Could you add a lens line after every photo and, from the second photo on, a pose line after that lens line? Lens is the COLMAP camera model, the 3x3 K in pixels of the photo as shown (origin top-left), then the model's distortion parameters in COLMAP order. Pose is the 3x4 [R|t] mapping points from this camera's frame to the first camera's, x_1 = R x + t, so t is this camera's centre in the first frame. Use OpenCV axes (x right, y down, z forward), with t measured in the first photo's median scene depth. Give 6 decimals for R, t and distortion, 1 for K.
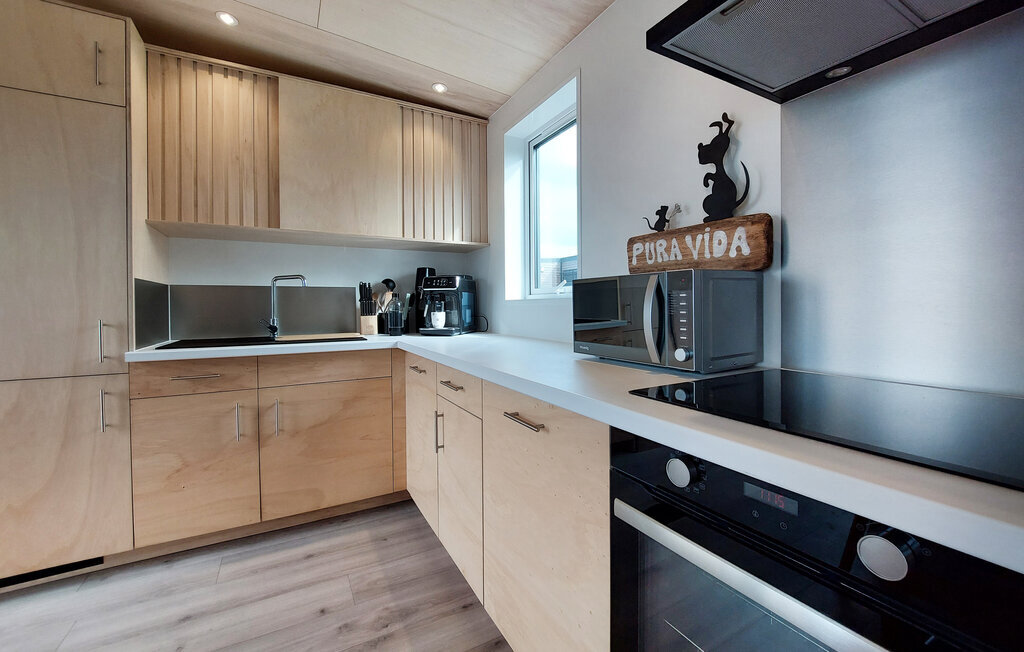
lens RADIAL K [[408.3, 0, 513.3], [0, 408.3, 309.3], [0, 0, 1]] dist [-0.010772, -0.001096]
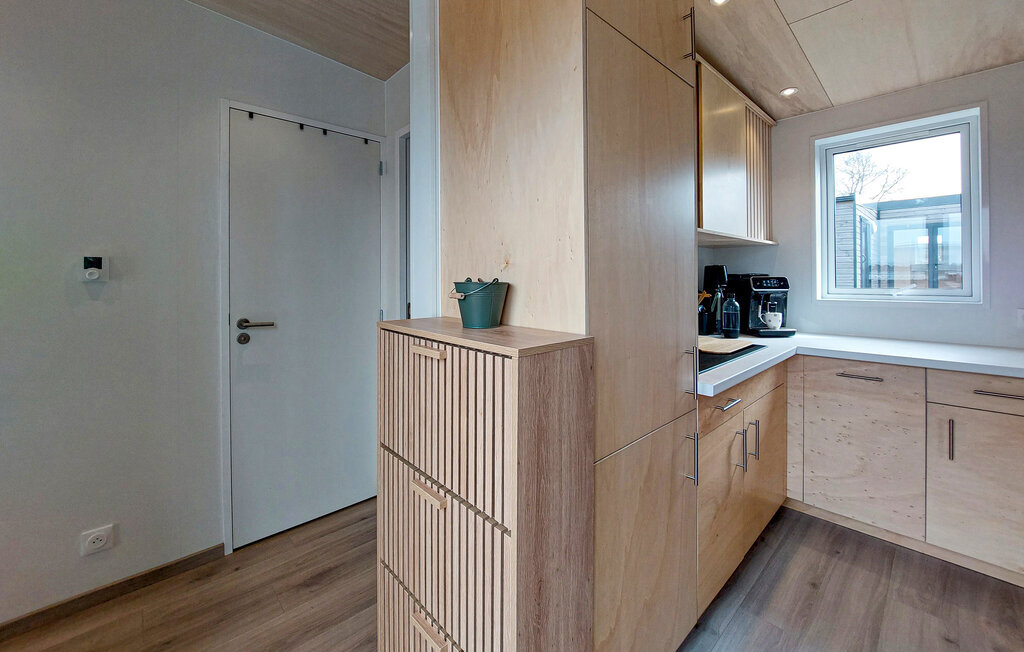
lens RADIAL K [[408.3, 0, 531.8], [0, 408.3, 277.8], [0, 0, 1]] dist [-0.010772, -0.001096]
pose [[0.971416, 0.002761, 0.237369, -1.231166], [0.000986, 0.999877, -0.015666, -0.078377], [-0.237383, 0.015452, 0.971293, 0.216147]]
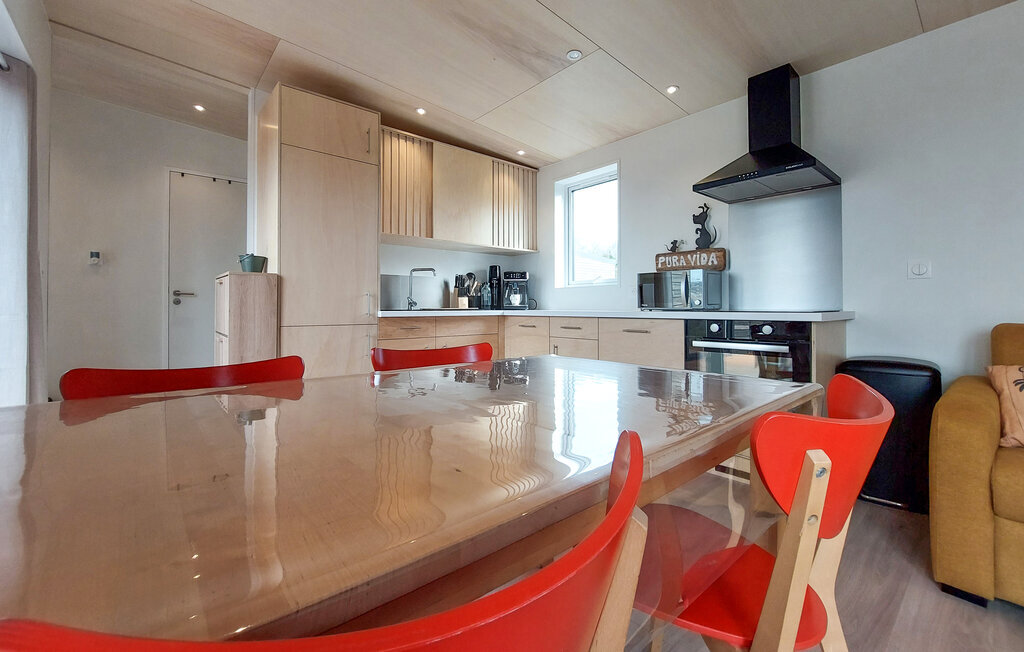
lens RADIAL K [[408.3, 0, 514.6], [0, 408.3, 308.7], [0, 0, 1]] dist [-0.010772, -0.001096]
pose [[0.978776, 0.002081, 0.204921, -0.625986], [-0.001657, 0.999996, -0.002240, 0.079661], [-0.204925, 0.001853, 0.978776, -0.647643]]
